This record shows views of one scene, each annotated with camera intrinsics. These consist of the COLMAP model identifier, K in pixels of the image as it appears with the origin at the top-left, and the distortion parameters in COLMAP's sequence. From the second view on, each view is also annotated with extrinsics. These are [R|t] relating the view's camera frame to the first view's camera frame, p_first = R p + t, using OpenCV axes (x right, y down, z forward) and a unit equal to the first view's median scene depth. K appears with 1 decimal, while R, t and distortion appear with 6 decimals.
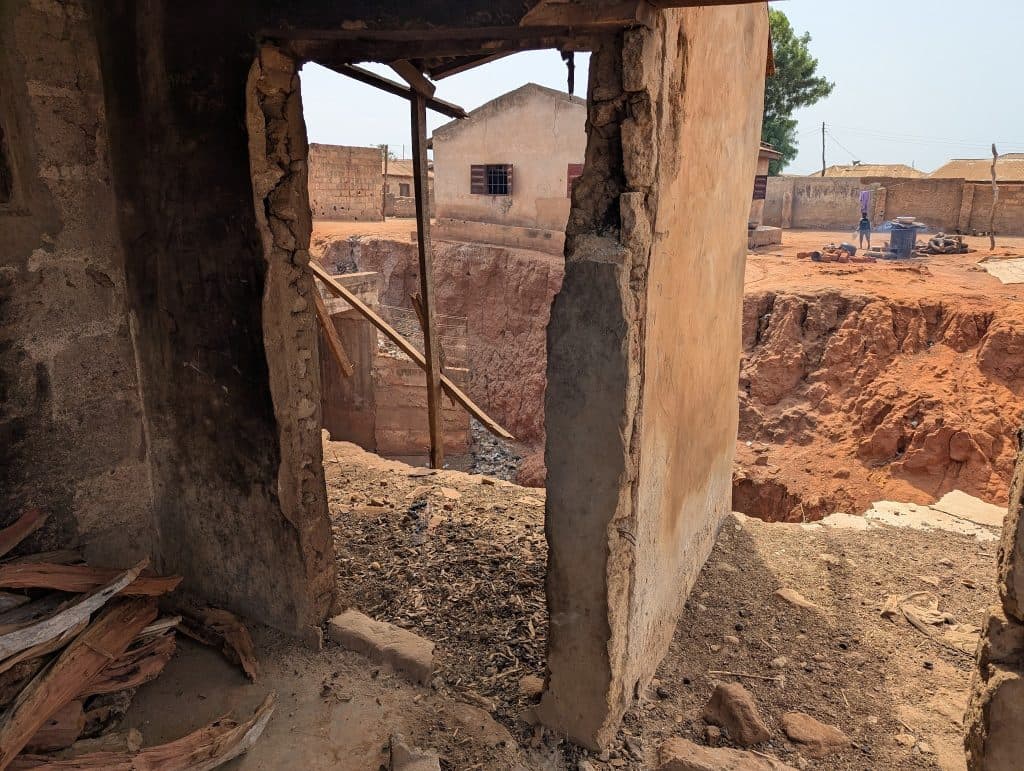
lens RADIAL K [[700.4, 0, 512.0], [0, 700.4, 385.5], [0, 0, 1]] dist [0.067232, -0.060006]
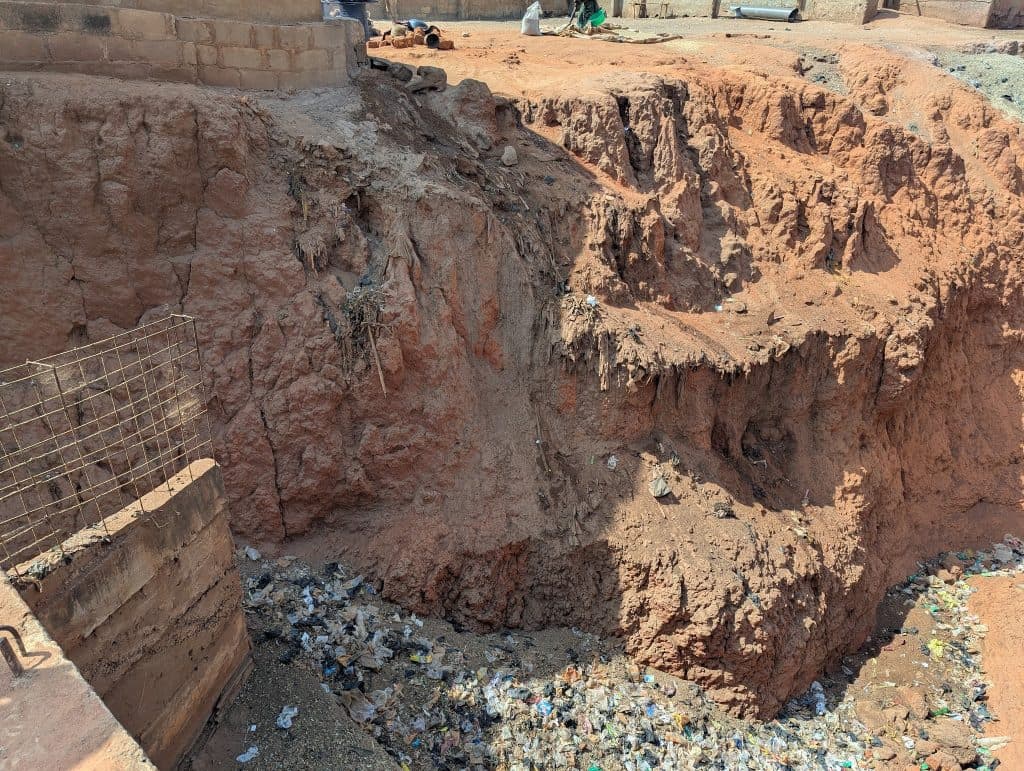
lens RADIAL K [[700.4, 0, 512.0], [0, 700.4, 385.5], [0, 0, 1]] dist [0.067232, -0.060006]
pose [[0.267642, -0.461334, 0.845895, -0.374383], [0.261408, 0.879762, 0.397094, -0.193705], [-0.927380, 0.114845, 0.356058, 0.963927]]
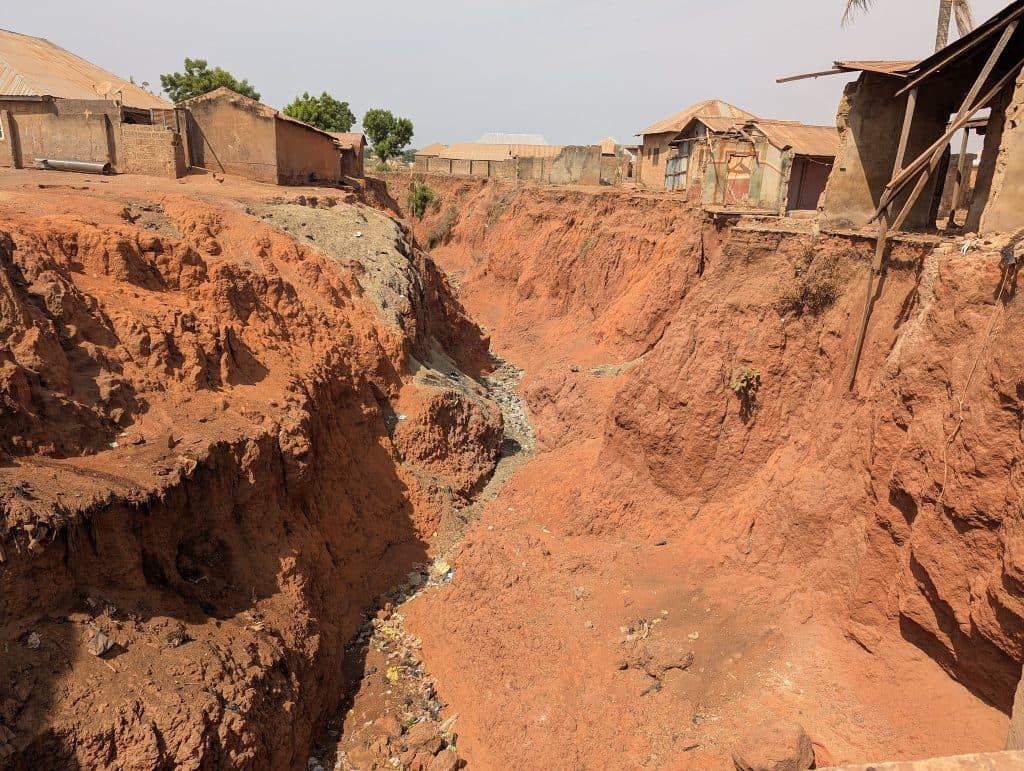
lens RADIAL K [[700.4, 0, 512.0], [0, 700.4, 385.5], [0, 0, 1]] dist [0.067232, -0.060006]
pose [[-0.533579, -0.271919, 0.800845, -0.445779], [0.184906, 0.886491, 0.424197, -0.205287], [-0.825290, 0.374423, -0.422734, 0.964731]]
